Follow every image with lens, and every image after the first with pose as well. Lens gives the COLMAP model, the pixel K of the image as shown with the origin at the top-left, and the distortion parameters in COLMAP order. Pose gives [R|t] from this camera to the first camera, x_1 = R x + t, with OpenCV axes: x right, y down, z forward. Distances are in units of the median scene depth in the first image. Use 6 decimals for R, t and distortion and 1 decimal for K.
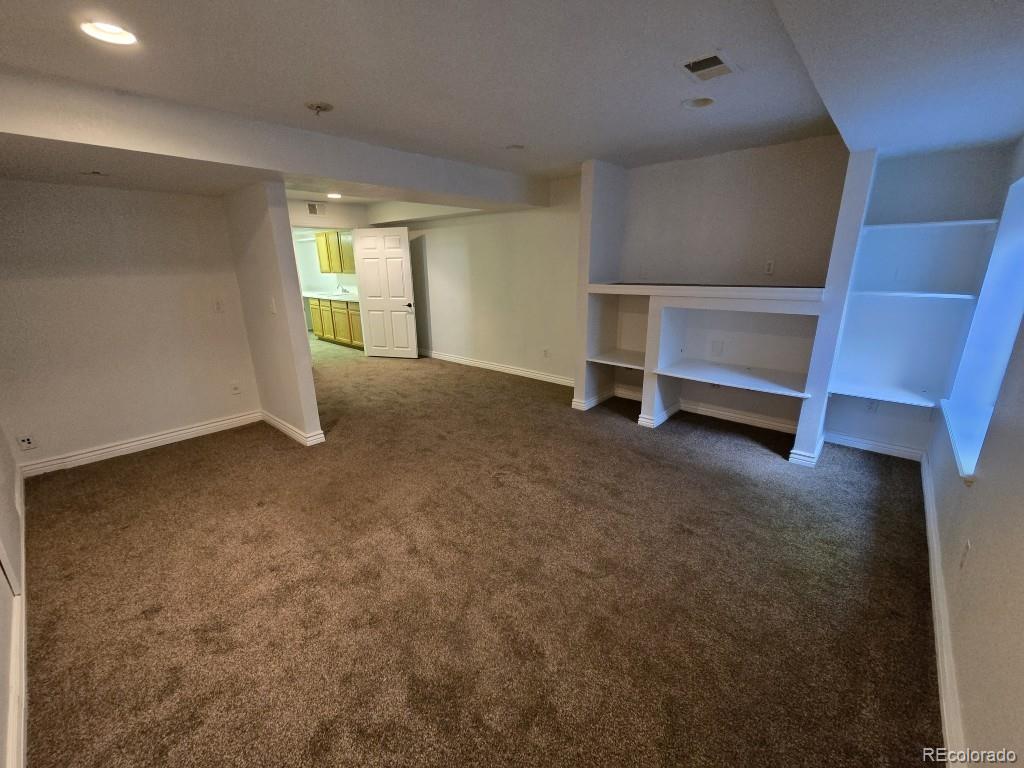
lens RADIAL K [[421.9, 0, 507.8], [0, 421.9, 384.6], [0, 0, 1]] dist [0.000306, -0.000037]
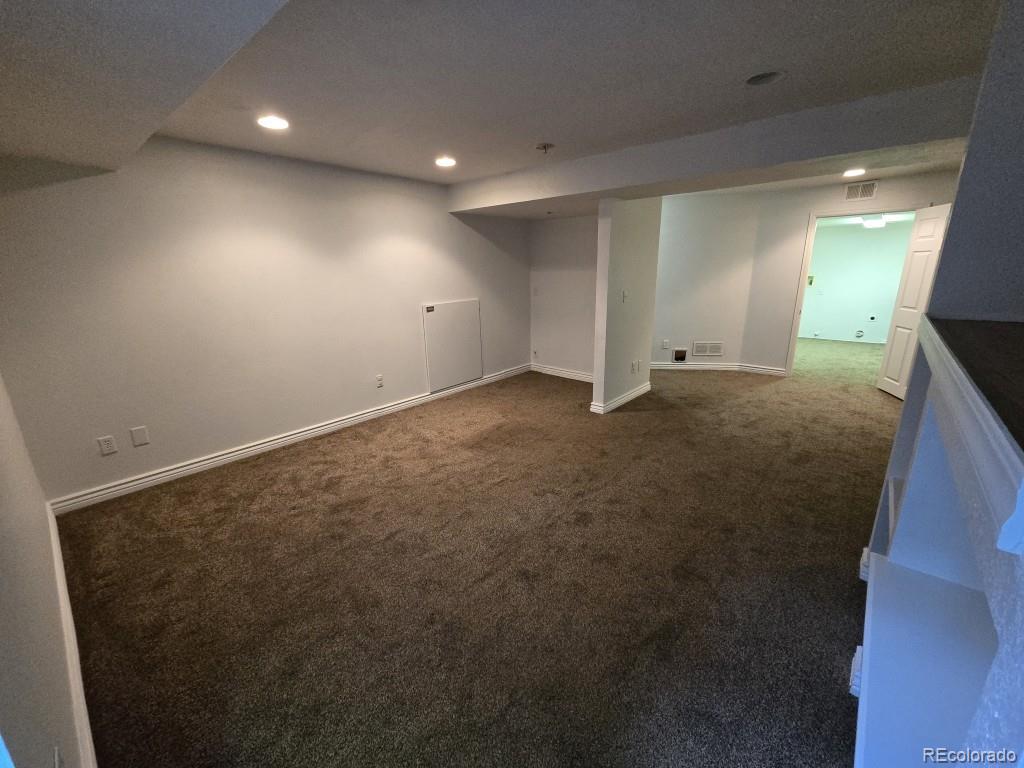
lens RADIAL K [[421.9, 0, 507.8], [0, 421.9, 384.6], [0, 0, 1]] dist [0.000306, -0.000037]
pose [[0.006431, 0.280823, -0.959738, 0.679991], [-0.262358, 0.926611, 0.269371, -0.193244], [0.964949, 0.250062, 0.079636, 0.638408]]
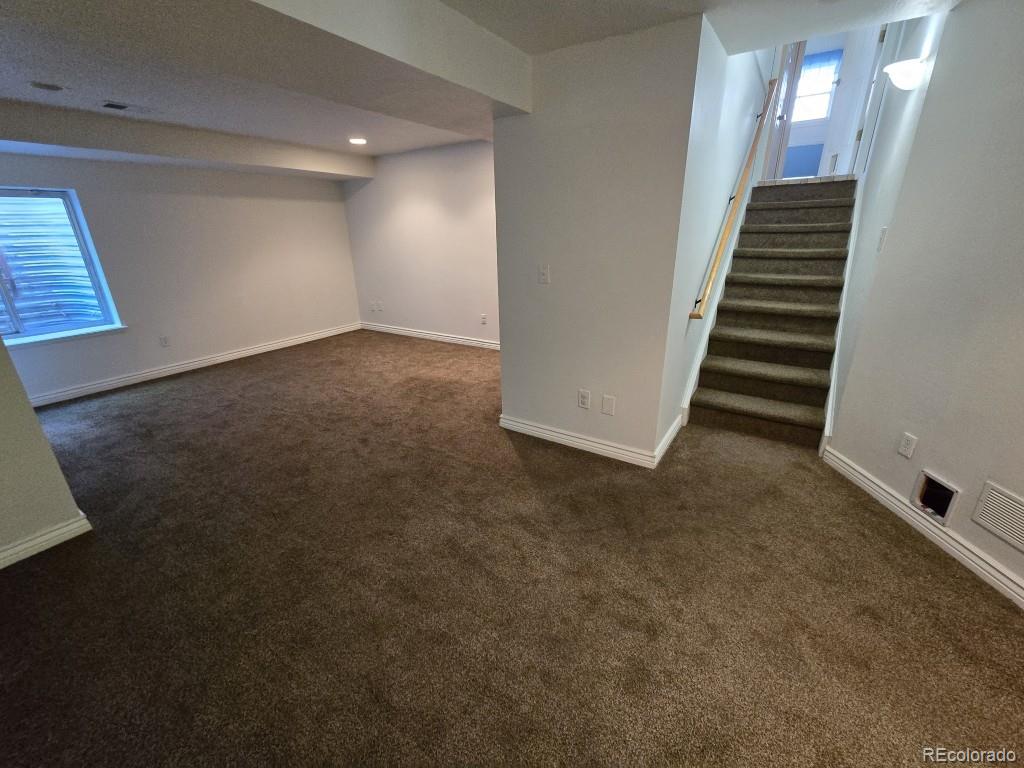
lens RADIAL K [[421.9, 0, 507.8], [0, 421.9, 384.6], [0, 0, 1]] dist [0.000306, -0.000037]
pose [[-0.988844, 0.082481, -0.124035, -0.354252], [-0.007610, 0.803639, 0.595069, -0.471806], [0.148761, 0.589374, -0.794045, 1.681729]]
